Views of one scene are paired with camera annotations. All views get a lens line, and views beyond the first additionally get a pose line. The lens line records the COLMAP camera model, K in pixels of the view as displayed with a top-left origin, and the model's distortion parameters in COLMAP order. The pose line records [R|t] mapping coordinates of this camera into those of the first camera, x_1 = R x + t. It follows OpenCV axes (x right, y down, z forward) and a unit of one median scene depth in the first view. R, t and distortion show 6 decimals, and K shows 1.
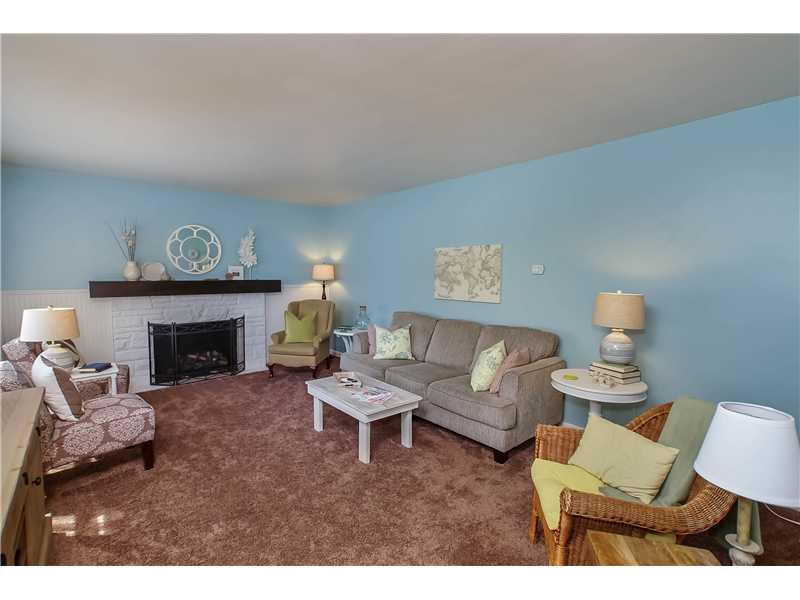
lens RADIAL K [[374.3, 0, 396.0], [0, 374.3, 298.8], [0, 0, 1]] dist [-0.010613, 0.019005]
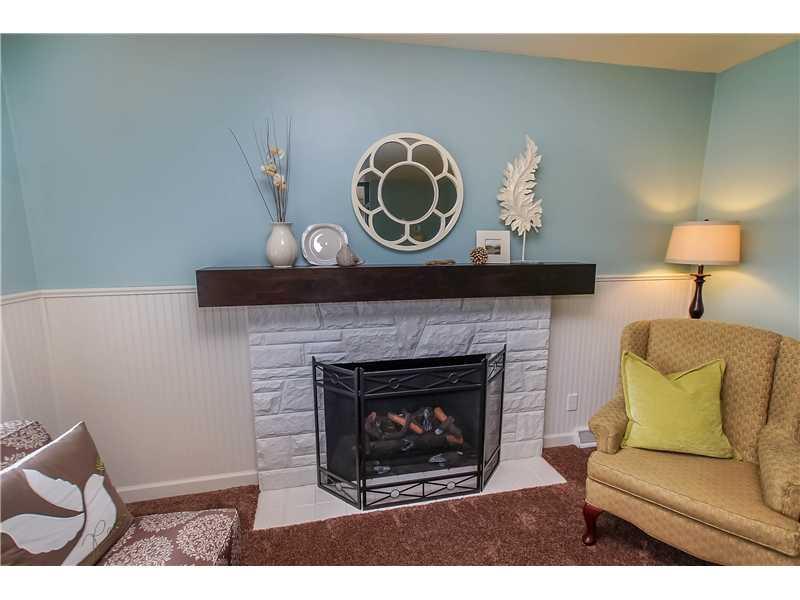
lens RADIAL K [[374.3, 0, 396.0], [0, 374.3, 298.8], [0, 0, 1]] dist [-0.010613, 0.019005]
pose [[0.865792, 0.064299, -0.496255, -0.318348], [-0.025739, 0.996120, 0.084161, -0.045126], [0.499741, -0.060093, 0.864088, 0.593881]]
